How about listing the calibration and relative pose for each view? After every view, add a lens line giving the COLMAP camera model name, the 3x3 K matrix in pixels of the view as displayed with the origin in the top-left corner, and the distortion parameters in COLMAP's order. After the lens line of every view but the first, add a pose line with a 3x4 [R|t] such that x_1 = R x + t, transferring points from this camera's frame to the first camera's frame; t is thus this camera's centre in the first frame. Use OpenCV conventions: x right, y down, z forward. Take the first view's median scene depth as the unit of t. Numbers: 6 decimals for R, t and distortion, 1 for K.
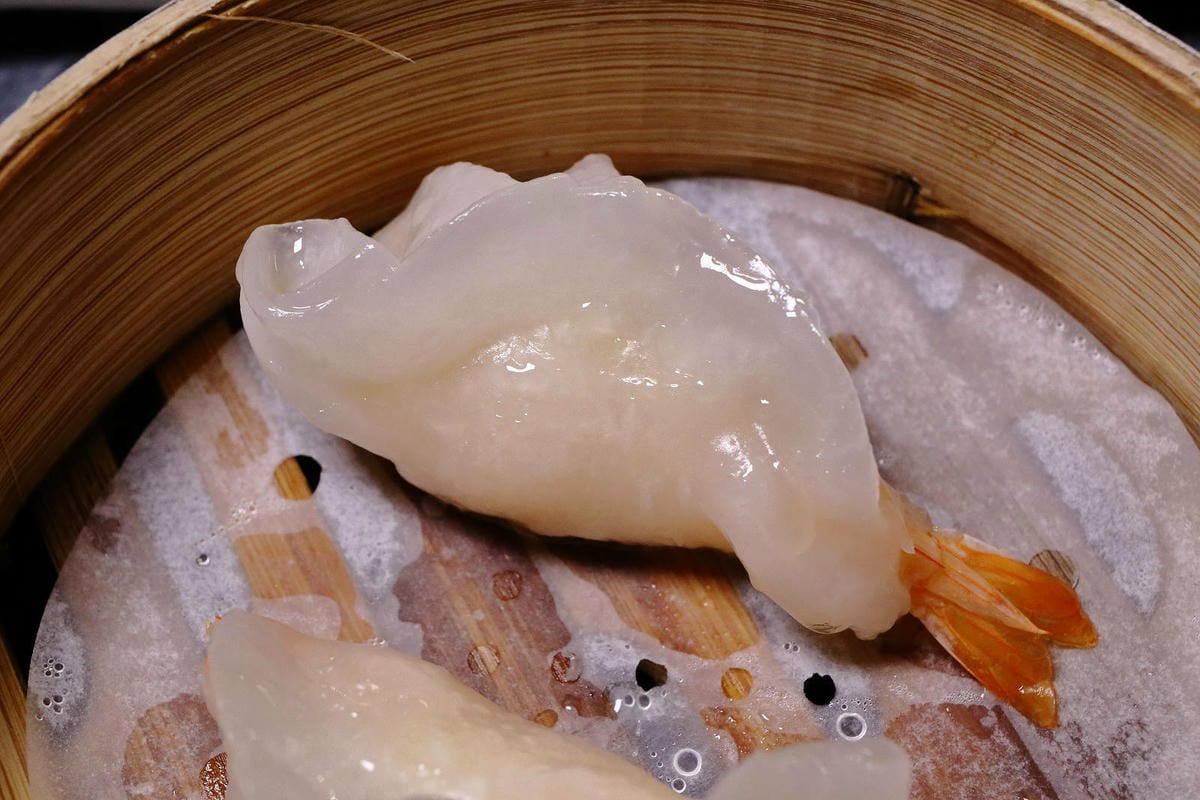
lens RADIAL K [[2122.4, 0, 600.0], [0, 2122.4, 400.0], [0, 0, 1]] dist [-0.028237, 0.090132]
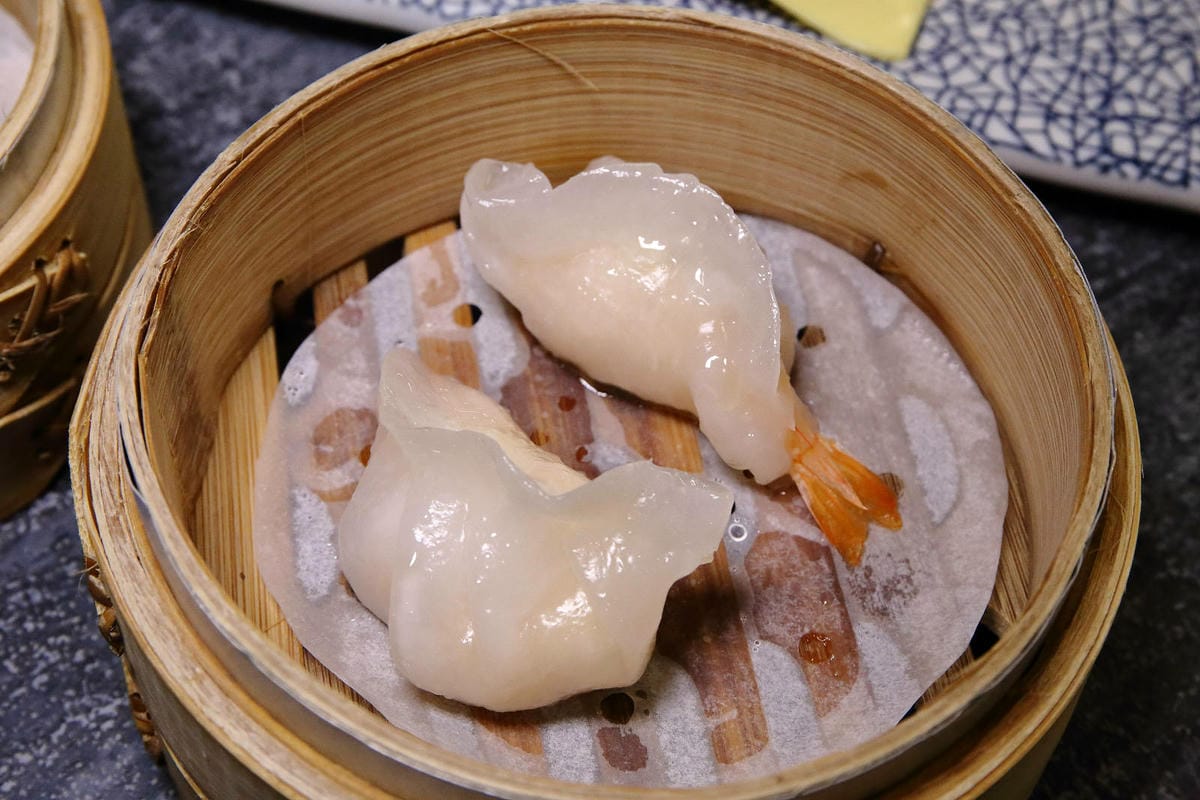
lens RADIAL K [[2433.6, 0, 600.0], [0, 2433.6, 400.0], [0, 0, 1]] dist [0.075132, 0.056907]
pose [[0.951458, 0.259876, -0.164901, 0.299221], [-0.280217, 0.953038, -0.114875, 0.300428], [0.127304, 0.155507, 0.979598, -0.880129]]
